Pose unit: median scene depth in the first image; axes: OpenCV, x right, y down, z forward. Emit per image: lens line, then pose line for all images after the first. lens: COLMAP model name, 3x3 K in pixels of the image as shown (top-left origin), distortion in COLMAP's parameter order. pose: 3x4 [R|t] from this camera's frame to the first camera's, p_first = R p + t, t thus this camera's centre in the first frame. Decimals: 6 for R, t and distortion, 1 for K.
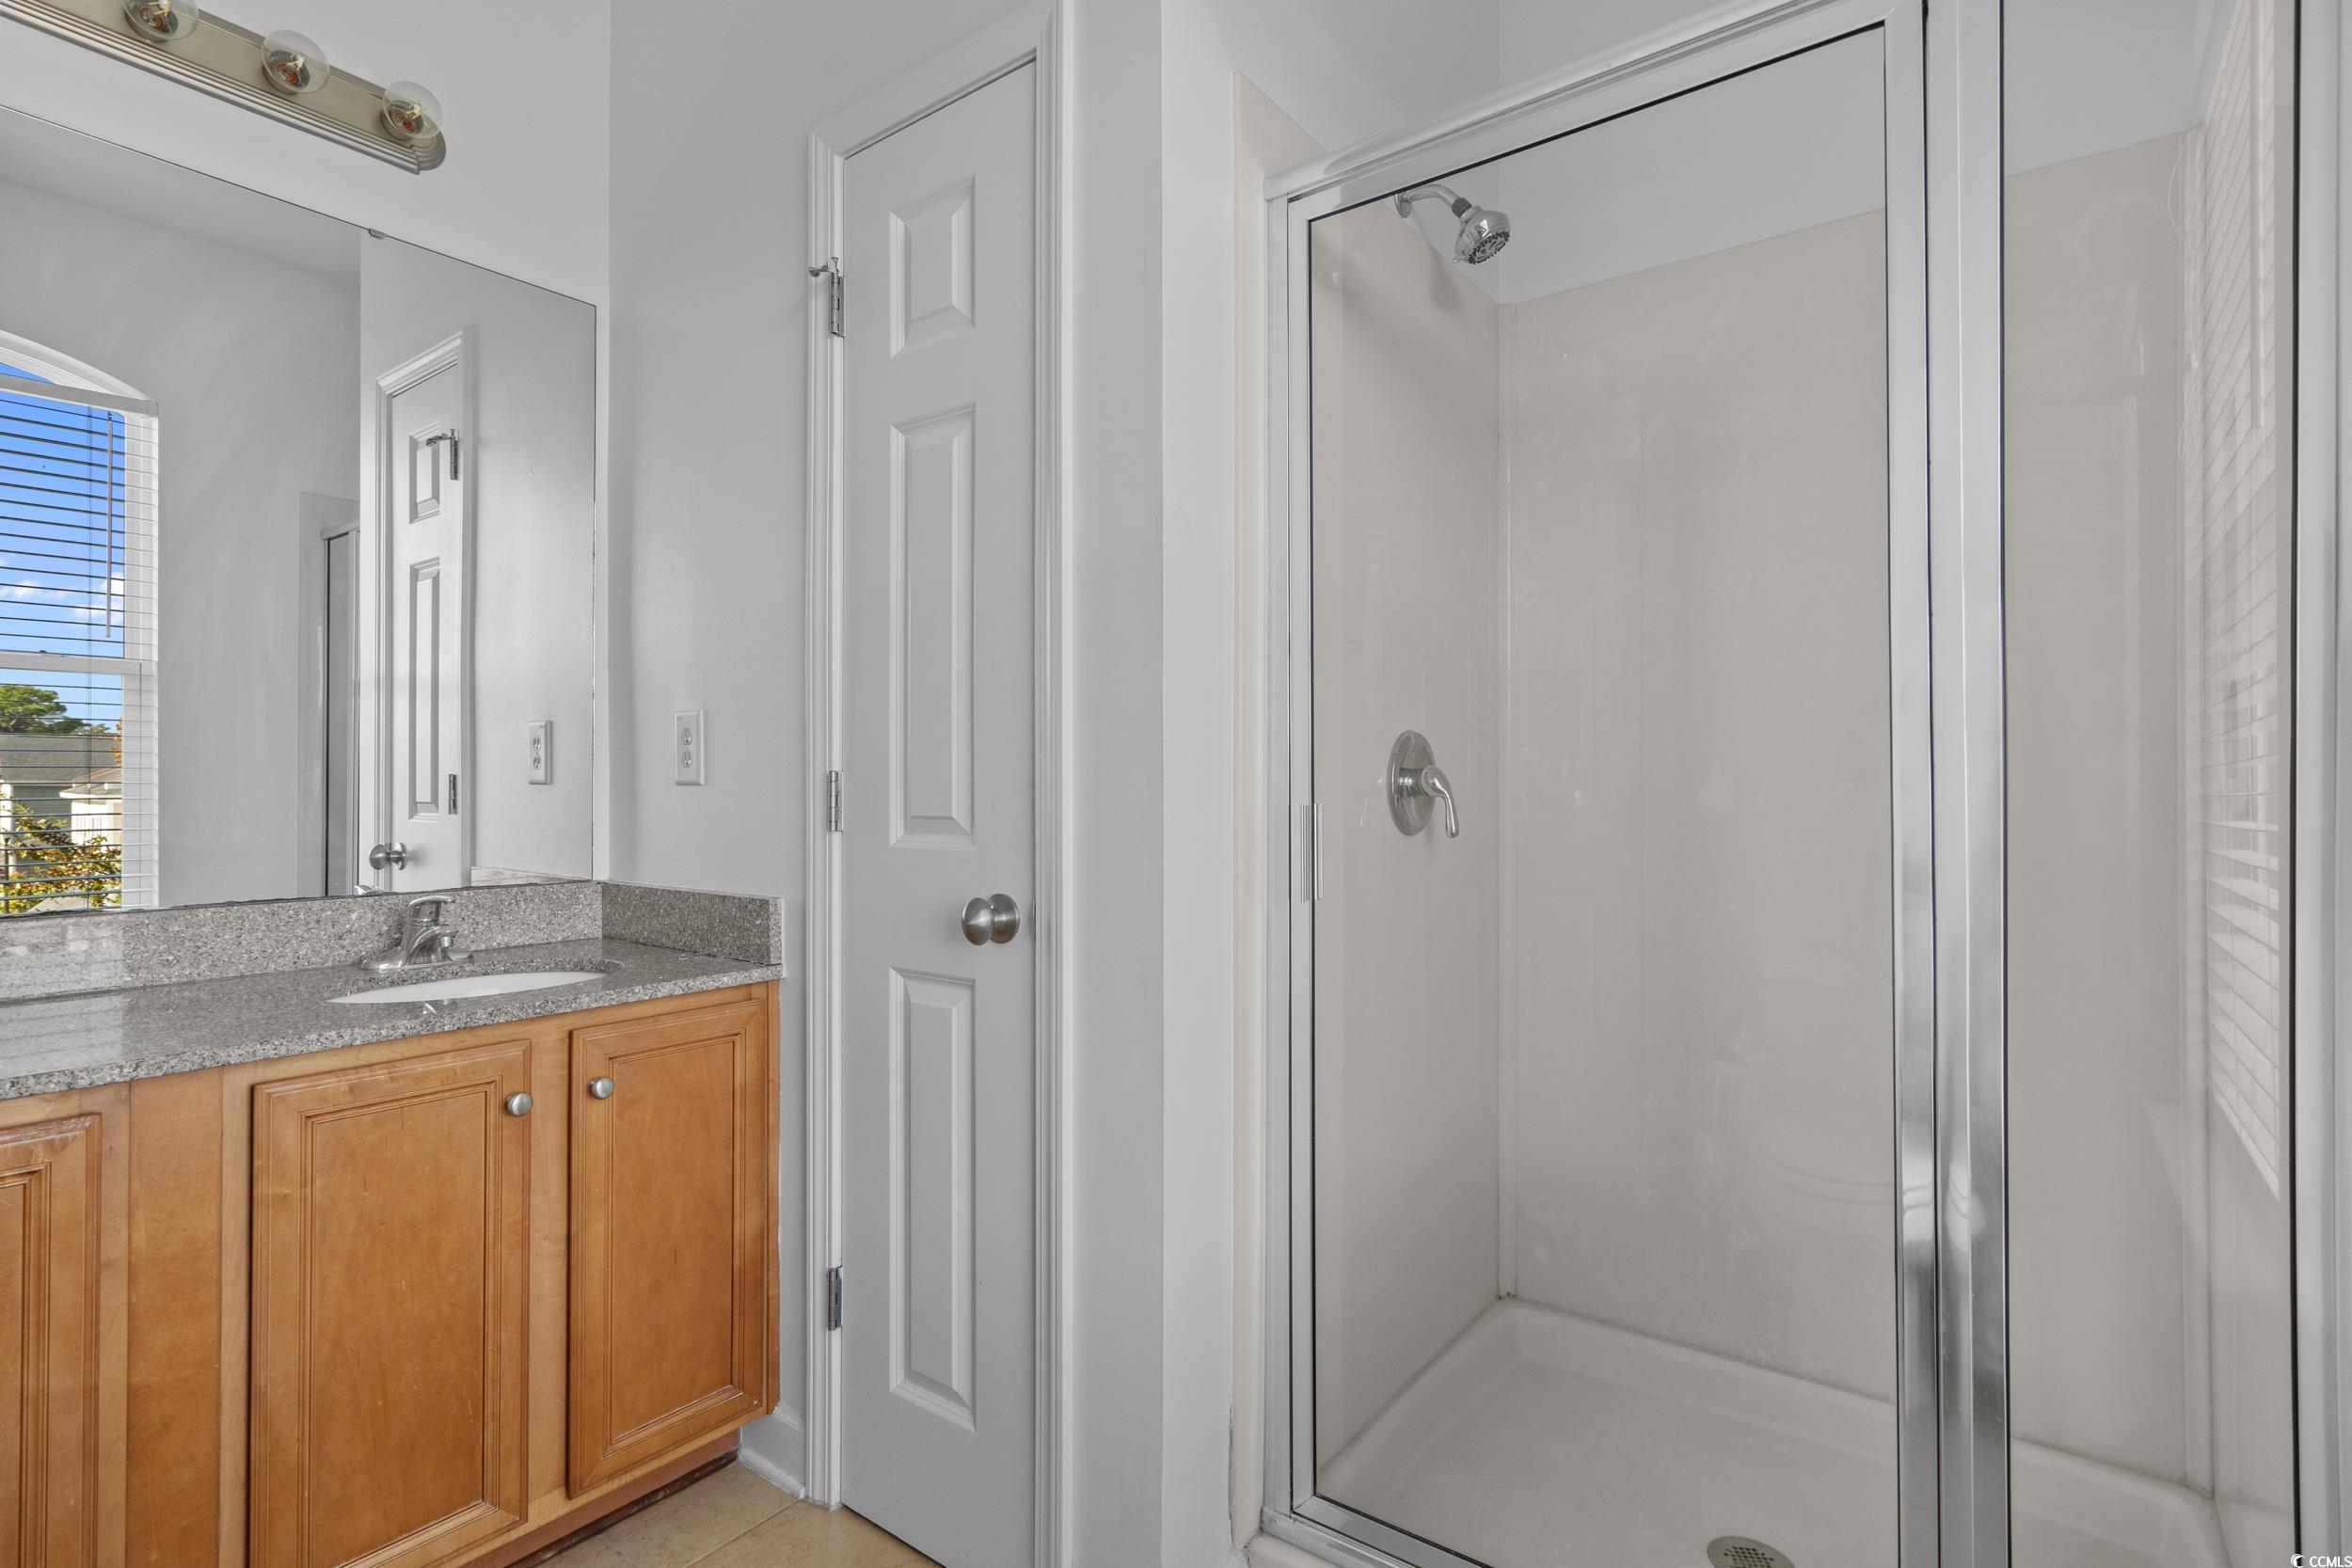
lens RADIAL K [[1149.2, 0, 1178.4], [0, 1149.2, 767.5], [0, 0, 1]] dist [0.000508, 0.001249]
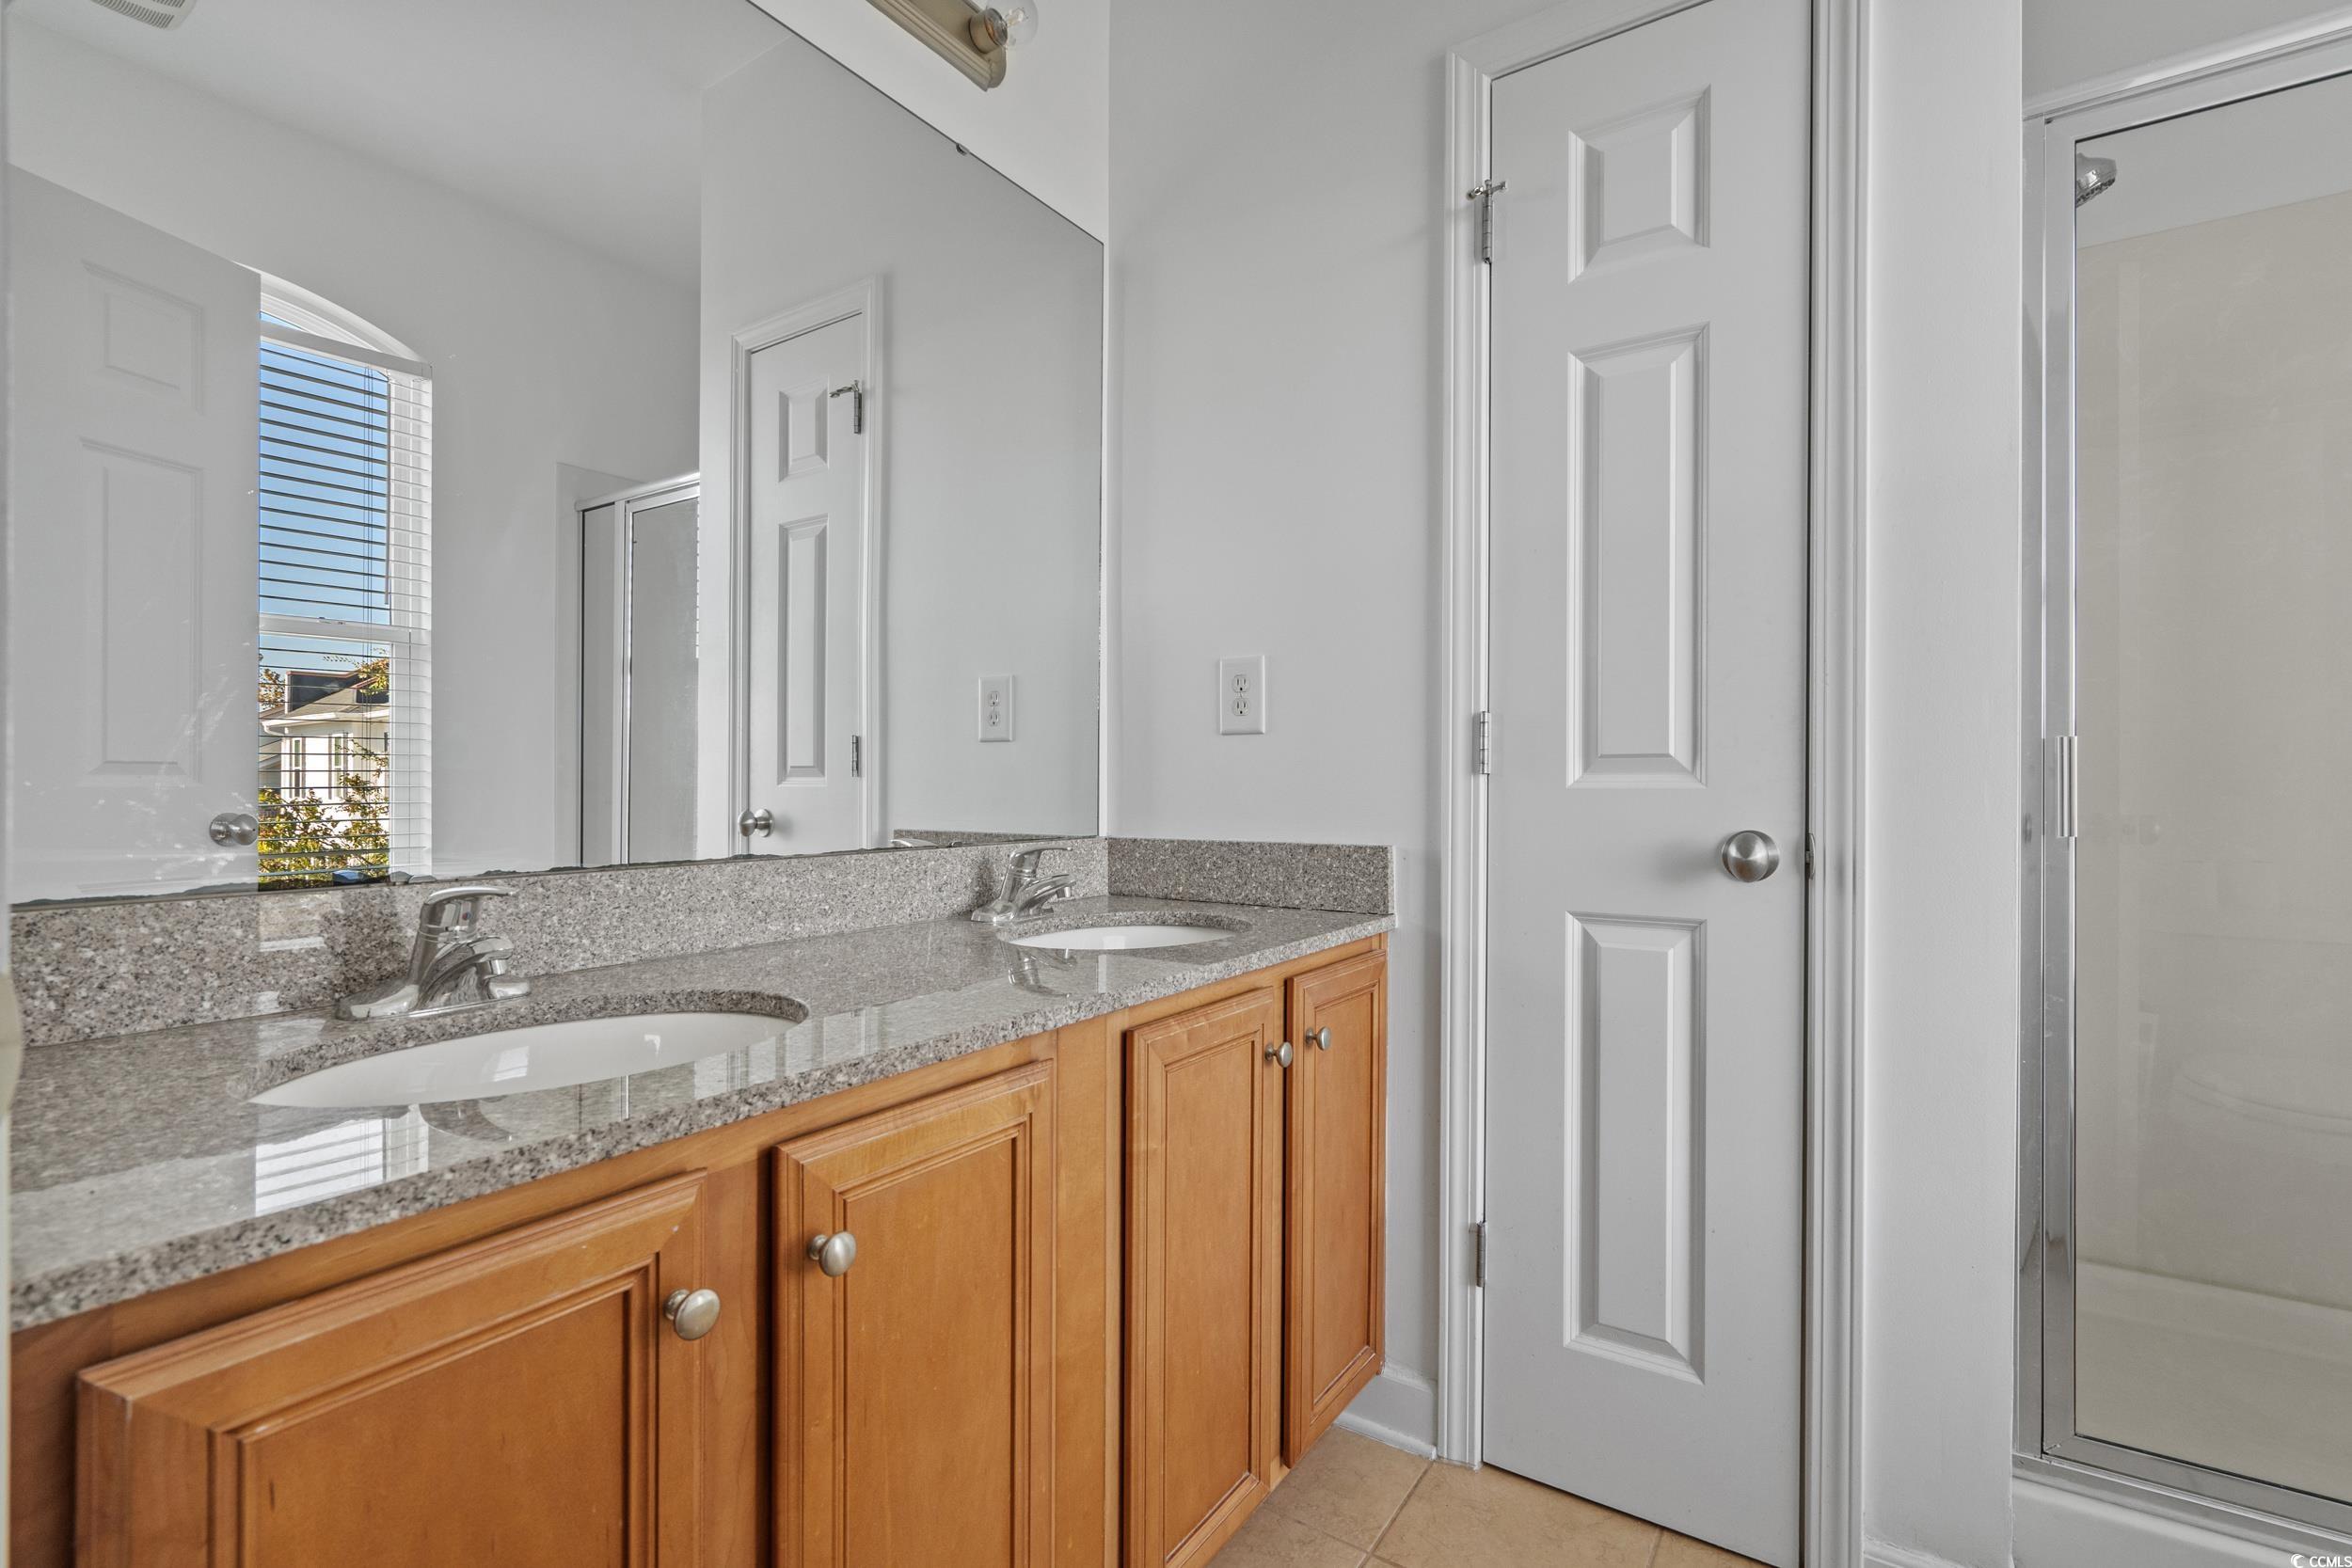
lens RADIAL K [[1074.2, 0, 1163.7], [0, 1074.2, 776.9], [0, 0, 1]] dist [-0.003313, 0.002116]
pose [[0.998480, -0.001595, 0.055092, -0.589619], [0.001190, 0.999972, 0.007375, 0.048336], [-0.055102, -0.007299, 0.998454, 0.104281]]
